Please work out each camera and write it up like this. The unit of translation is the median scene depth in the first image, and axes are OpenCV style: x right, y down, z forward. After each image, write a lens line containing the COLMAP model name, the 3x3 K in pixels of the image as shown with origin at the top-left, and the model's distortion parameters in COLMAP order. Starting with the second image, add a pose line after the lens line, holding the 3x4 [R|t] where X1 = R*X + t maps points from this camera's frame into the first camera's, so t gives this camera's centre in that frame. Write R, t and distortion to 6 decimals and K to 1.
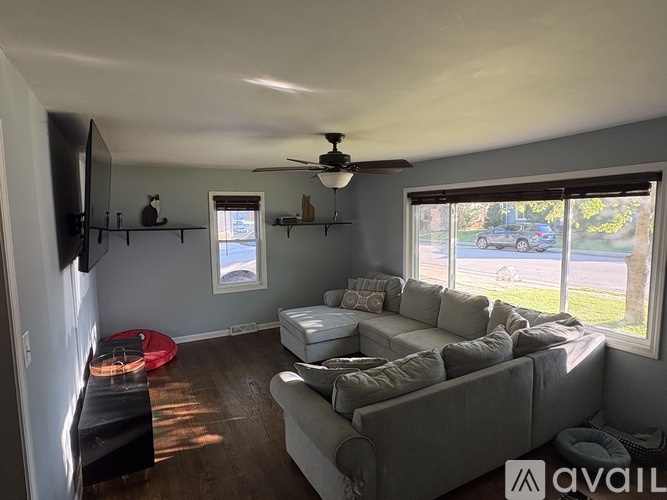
lens RADIAL K [[394.5, 0, 332.1], [0, 394.5, 251.0], [0, 0, 1]] dist [0.047163, 0.000947]
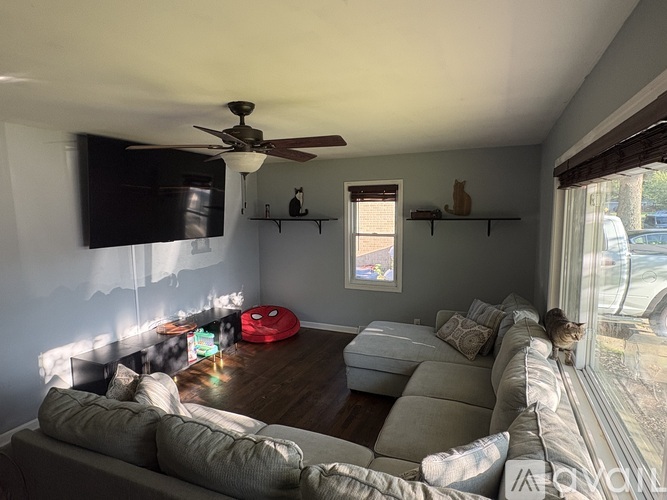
lens RADIAL K [[394.5, 0, 332.9], [0, 394.5, 248.9], [0, 0, 1]] dist [0.047163, 0.000947]
pose [[0.615080, 0.090506, -0.783253, 0.437224], [-0.076589, 0.995551, 0.054893, -0.037556], [0.784736, 0.026225, 0.619275, 0.375389]]
